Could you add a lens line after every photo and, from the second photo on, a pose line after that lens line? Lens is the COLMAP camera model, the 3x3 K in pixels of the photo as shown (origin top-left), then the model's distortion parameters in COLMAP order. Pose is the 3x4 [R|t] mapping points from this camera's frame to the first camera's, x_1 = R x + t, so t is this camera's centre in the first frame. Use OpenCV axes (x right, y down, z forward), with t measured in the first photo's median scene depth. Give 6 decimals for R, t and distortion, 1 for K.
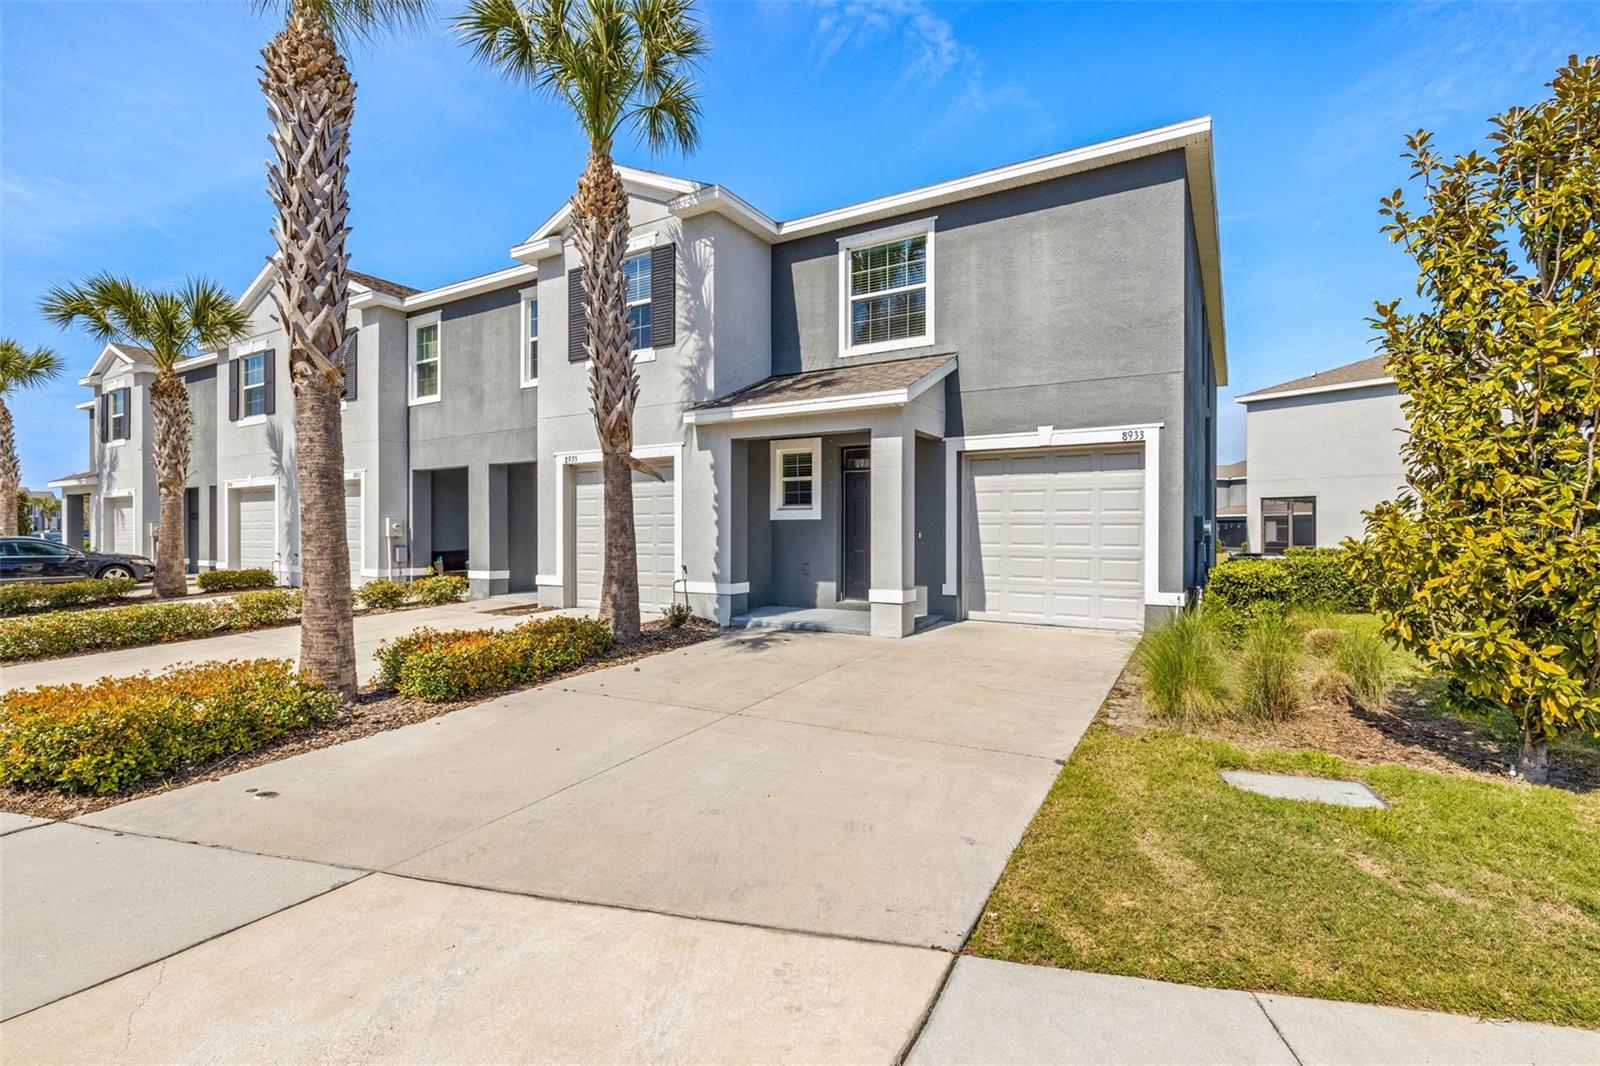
lens RADIAL K [[763.8, 0, 807.8], [0, 763.8, 527.0], [0, 0, 1]] dist [0.000595, 0.000040]
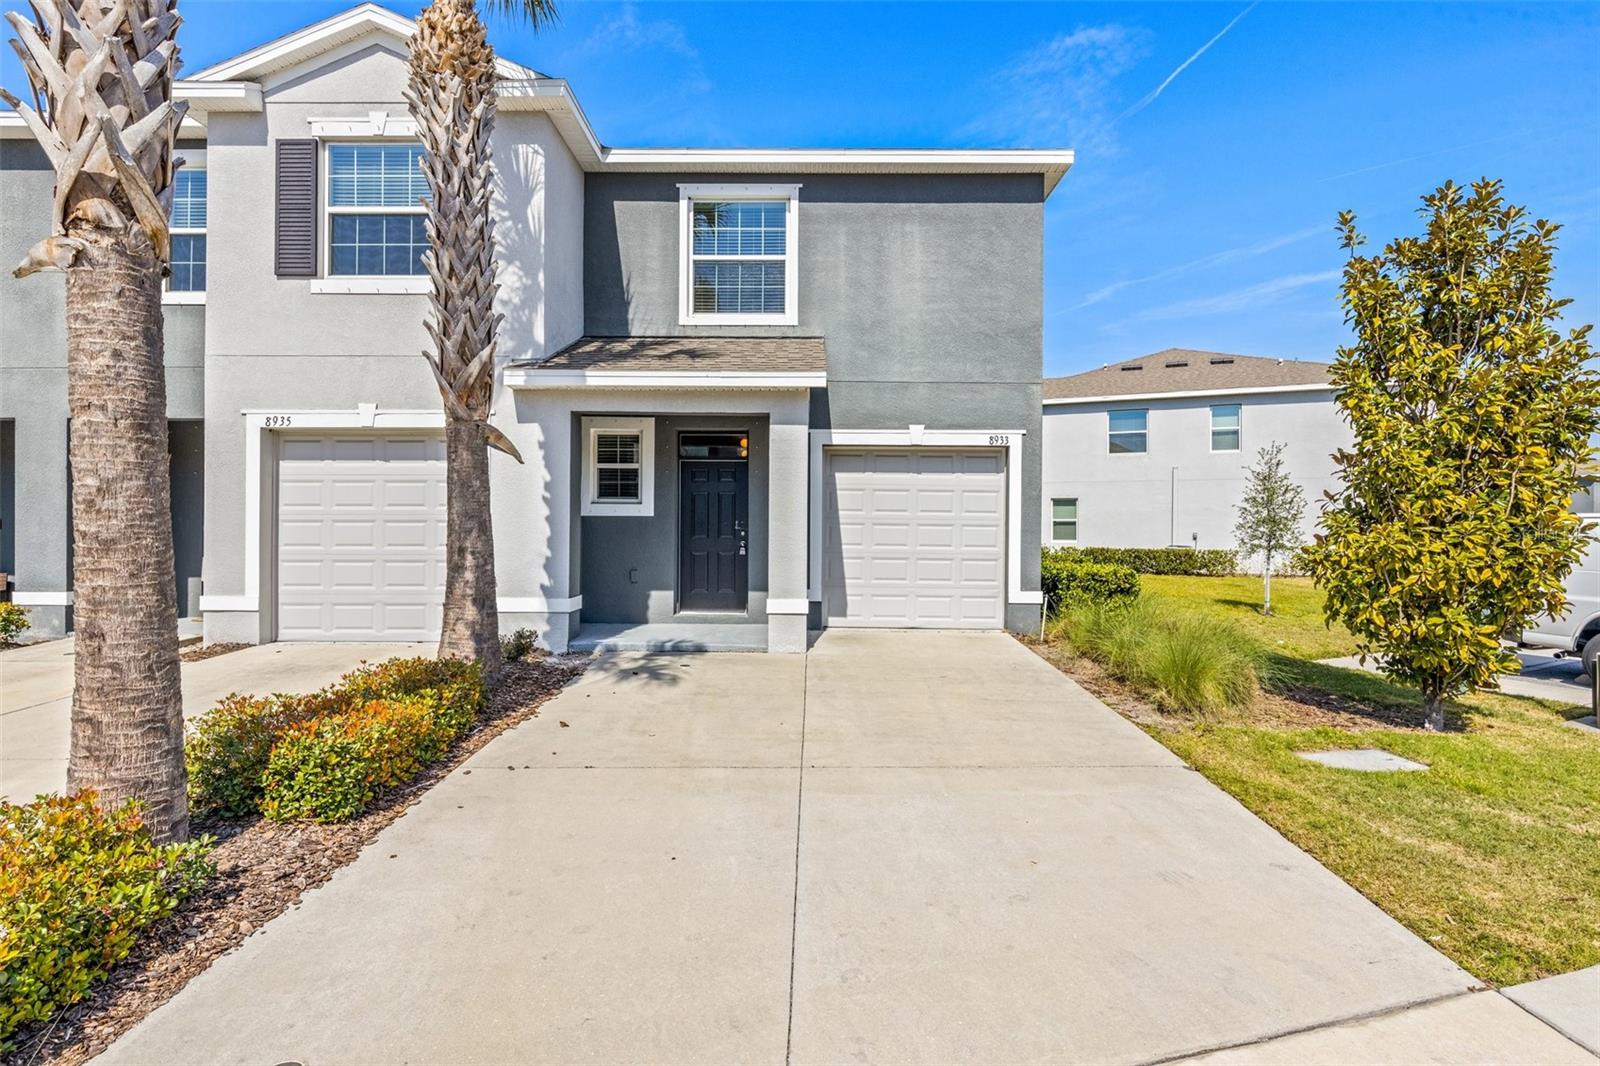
lens RADIAL K [[804.4, 0, 872.2], [0, 804.4, 522.5], [0, 0, 1]] dist [0.000002, 0.000427]
pose [[0.856495, 0.010637, 0.516046, -0.261487], [-0.009886, 0.999942, -0.004203, -0.002054], [-0.516061, -0.001501, 0.856551, 0.144625]]
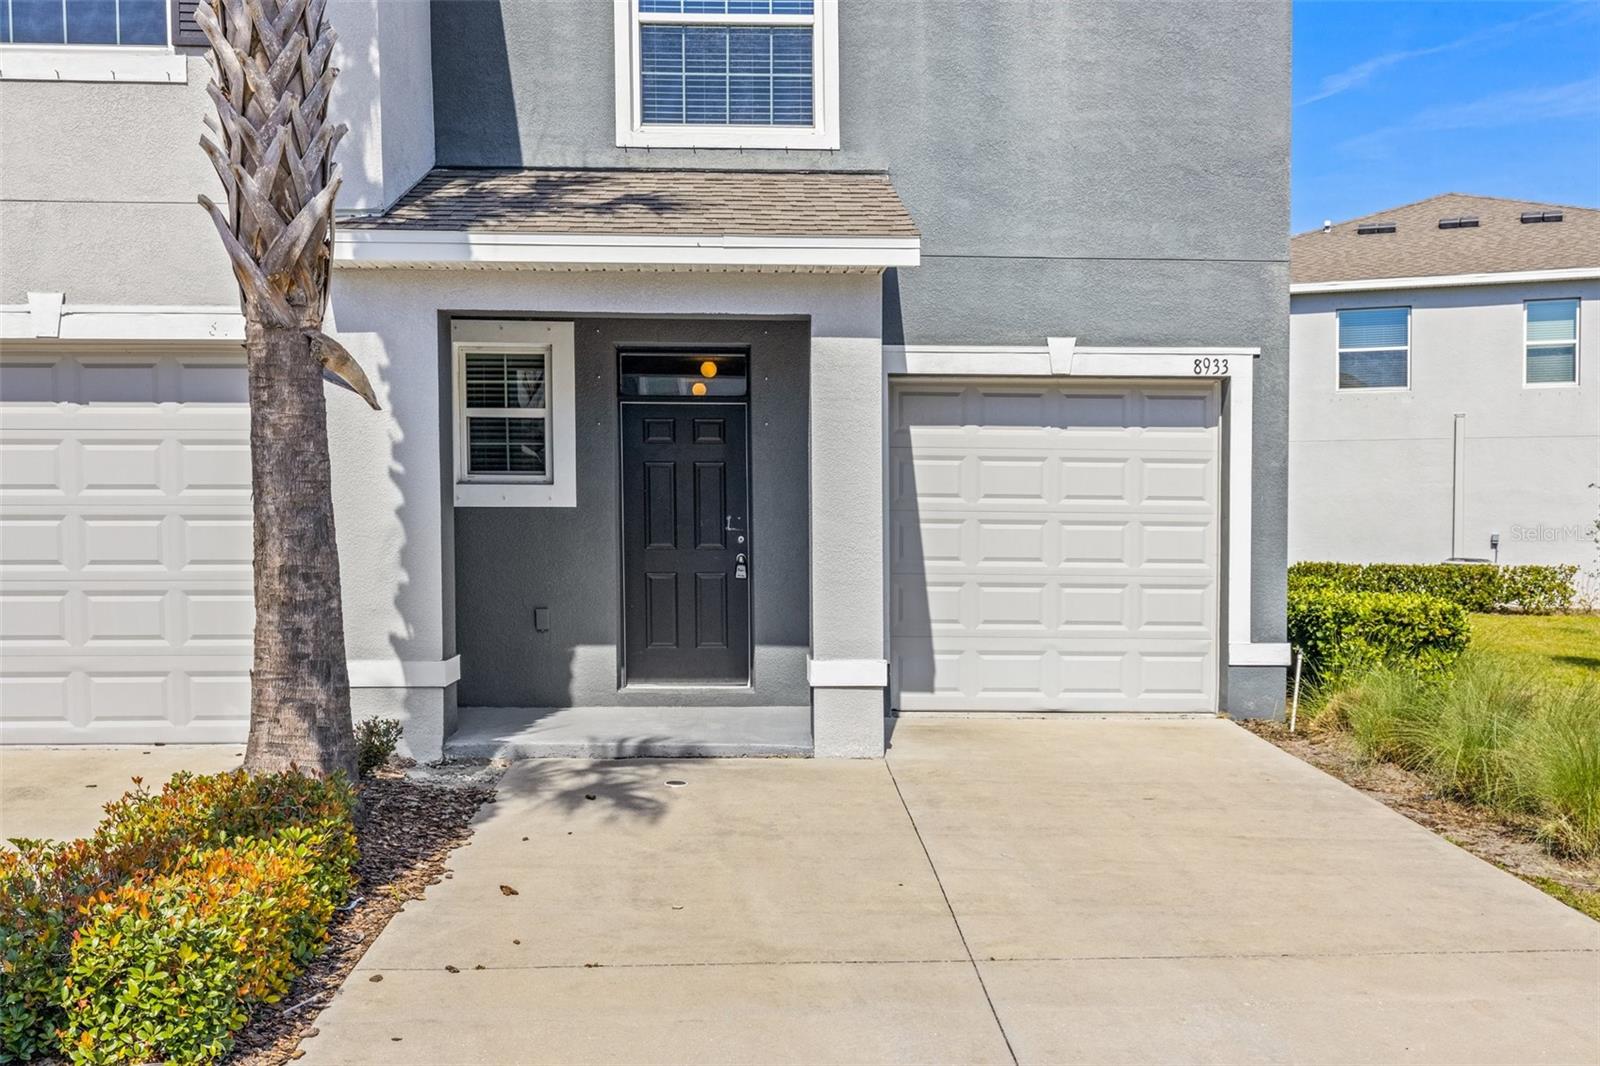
lens RADIAL K [[1501.8, 0, 938.7], [0, 1501.8, 580.7], [0, 0, 1]] dist [0.004890, 0.008855]
pose [[0.832893, -0.014295, 0.553249, -0.329062], [-0.008092, 0.999245, 0.038001, -0.002386], [-0.553374, -0.036128, 0.832149, 0.171824]]
